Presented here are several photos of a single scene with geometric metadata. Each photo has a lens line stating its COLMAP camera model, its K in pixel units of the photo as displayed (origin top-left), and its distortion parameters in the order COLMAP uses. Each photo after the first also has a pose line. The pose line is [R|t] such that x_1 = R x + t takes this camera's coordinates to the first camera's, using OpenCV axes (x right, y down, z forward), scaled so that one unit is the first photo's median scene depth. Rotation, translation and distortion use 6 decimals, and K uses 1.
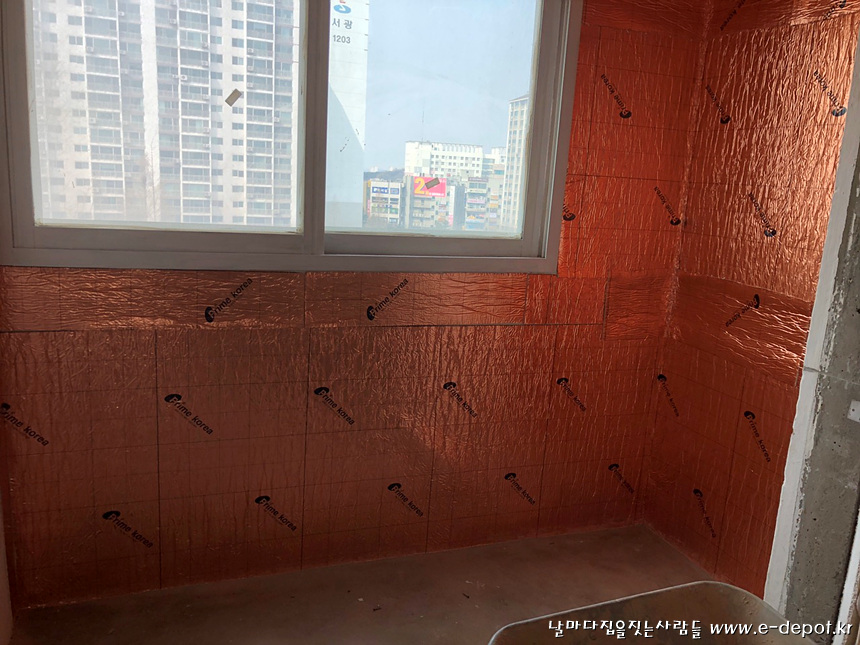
lens RADIAL K [[707.7, 0, 433.3], [0, 707.7, 324.8], [0, 0, 1]] dist [0.038851, -0.044284]
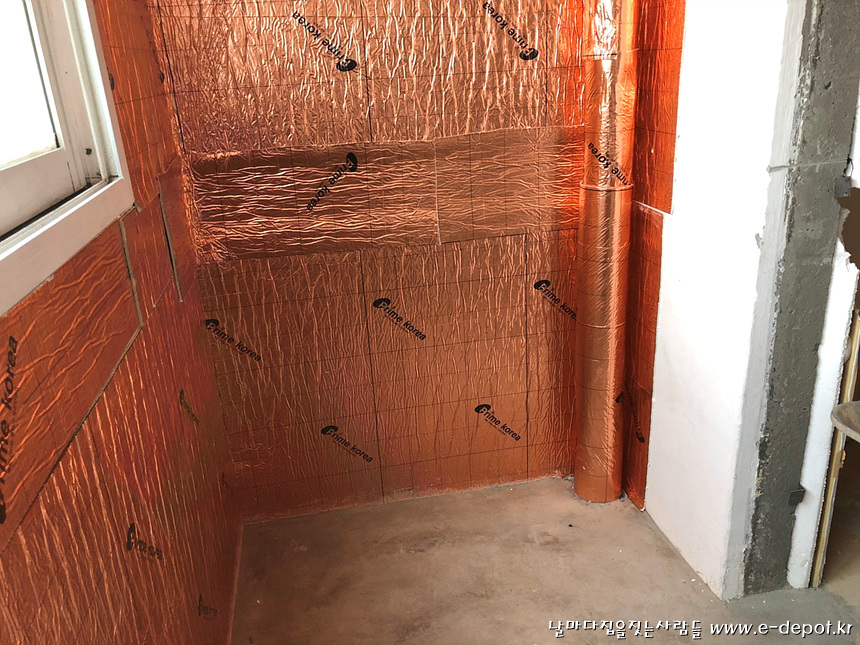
lens RADIAL K [[707.7, 0, 423.5], [0, 707.7, 319.2], [0, 0, 1]] dist [0.038851, -0.044284]
pose [[0.172164, -0.409976, 0.895700, -0.302225], [0.270563, 0.893987, 0.357186, -0.143466], [-0.947183, 0.180849, 0.264837, 0.817642]]
